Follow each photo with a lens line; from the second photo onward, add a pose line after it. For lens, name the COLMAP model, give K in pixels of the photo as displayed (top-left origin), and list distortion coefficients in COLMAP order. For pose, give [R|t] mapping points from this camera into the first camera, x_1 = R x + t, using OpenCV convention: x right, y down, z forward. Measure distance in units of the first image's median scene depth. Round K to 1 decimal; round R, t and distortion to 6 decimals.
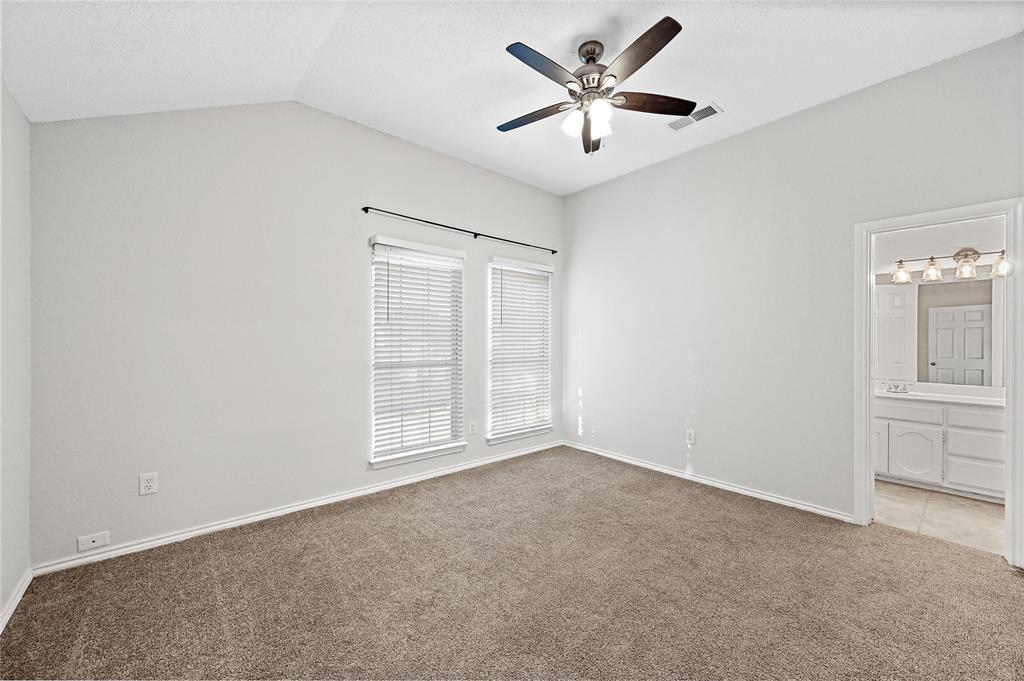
lens RADIAL K [[403.3, 0, 514.8], [0, 403.3, 340.7], [0, 0, 1]] dist [-0.000408, 0.000086]
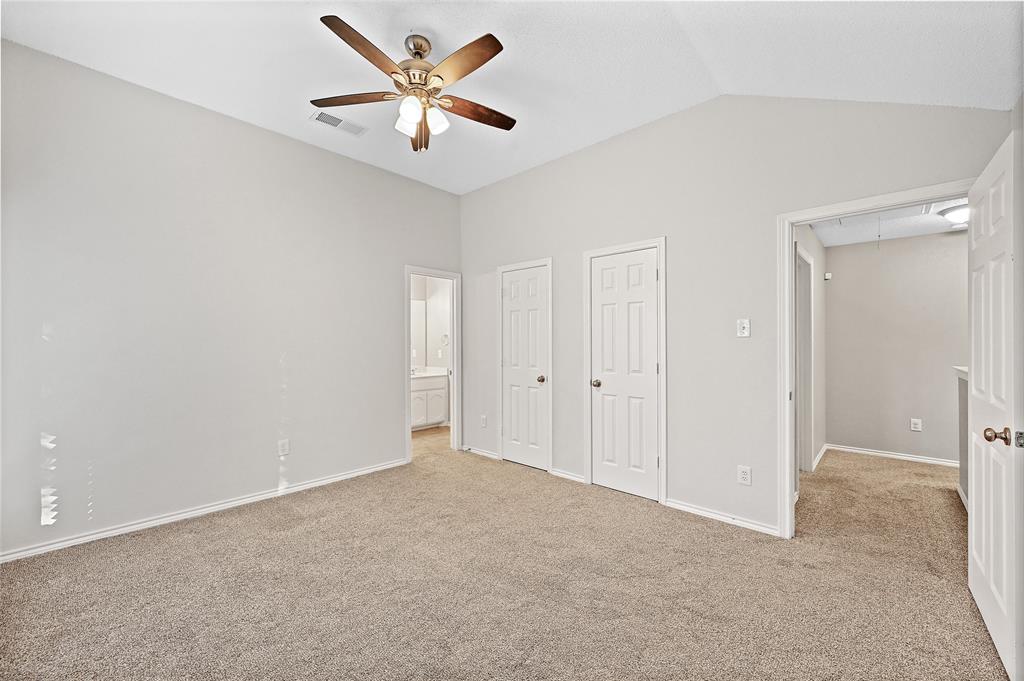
lens RADIAL K [[403.3, 0, 514.8], [0, 403.3, 340.7], [0, 0, 1]] dist [-0.000408, 0.000086]
pose [[-0.114684, 0.005455, 0.993387, -0.663473], [0.003434, 0.999981, -0.005094, 0.003262], [-0.993396, 0.002827, -0.114700, 0.723828]]
